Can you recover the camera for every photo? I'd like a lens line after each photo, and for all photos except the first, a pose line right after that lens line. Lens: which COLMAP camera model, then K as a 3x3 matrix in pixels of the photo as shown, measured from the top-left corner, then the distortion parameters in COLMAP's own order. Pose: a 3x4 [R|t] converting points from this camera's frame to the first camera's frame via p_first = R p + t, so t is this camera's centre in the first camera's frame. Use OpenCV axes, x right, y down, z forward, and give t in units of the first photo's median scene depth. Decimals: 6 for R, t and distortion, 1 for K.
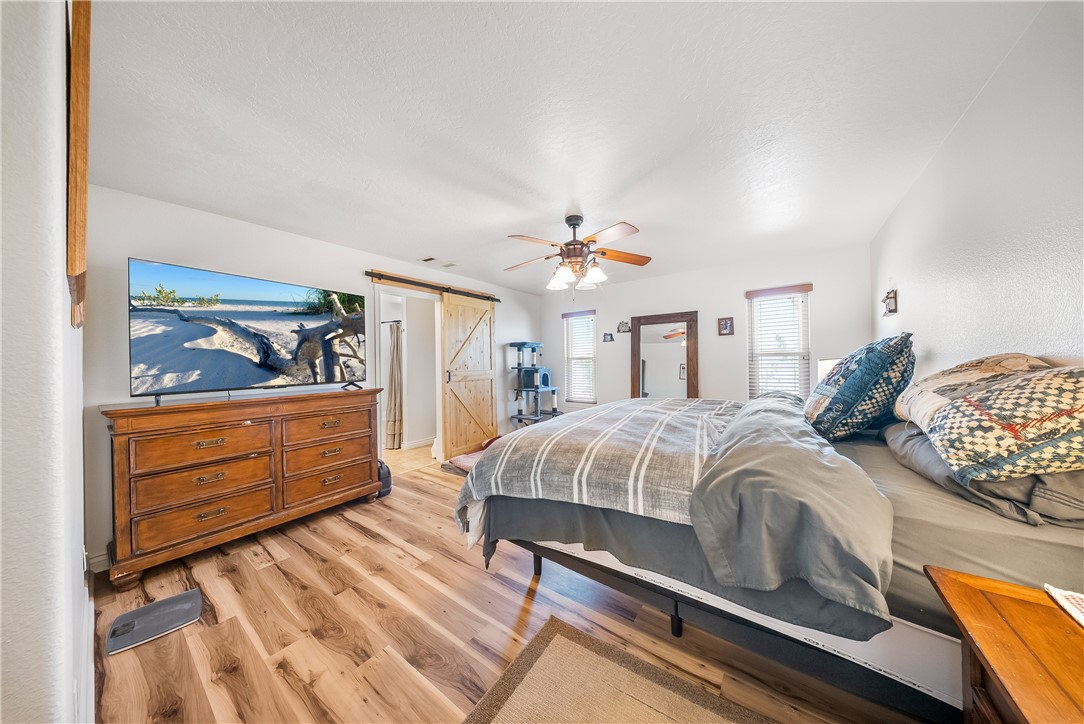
lens RADIAL K [[322.2, 0, 542.8], [0, 322.2, 363.2], [0, 0, 1]] dist [0.000770, -0.001815]
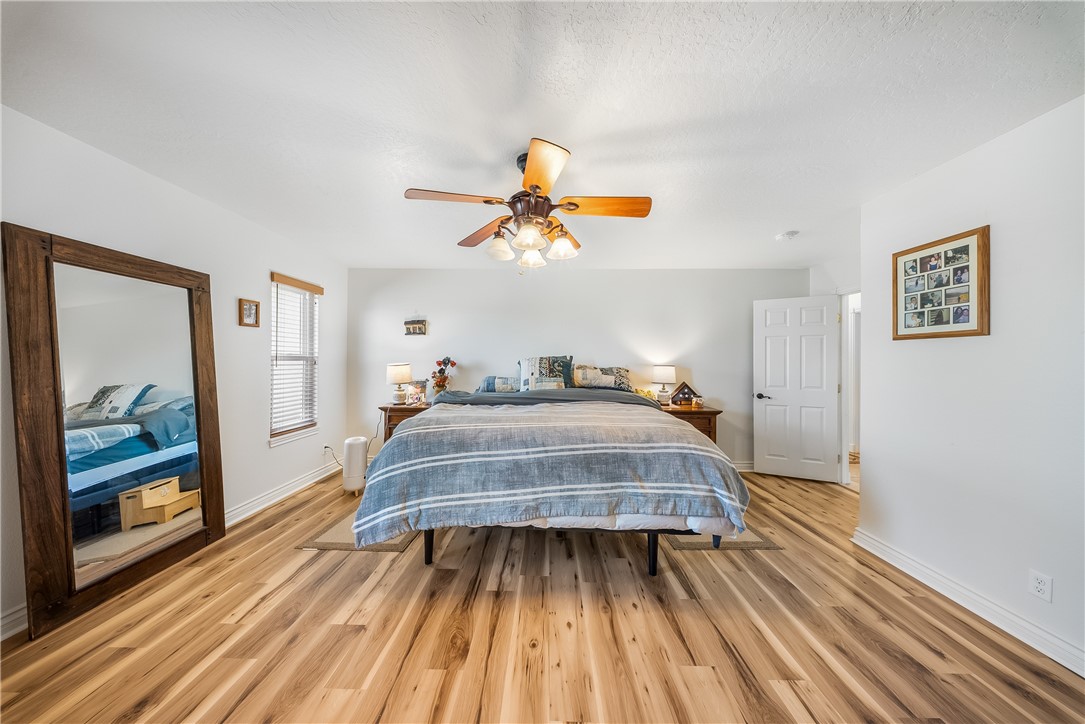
lens RADIAL K [[322.5, 0, 543.3], [0, 322.5, 363.2], [0, 0, 1]] dist [0.000770, -0.001815]
pose [[-0.567623, 0.011980, 0.823201, -0.625004], [0.005143, 0.999926, -0.011005, -0.003794], [-0.823272, -0.002013, -0.567643, 1.752941]]
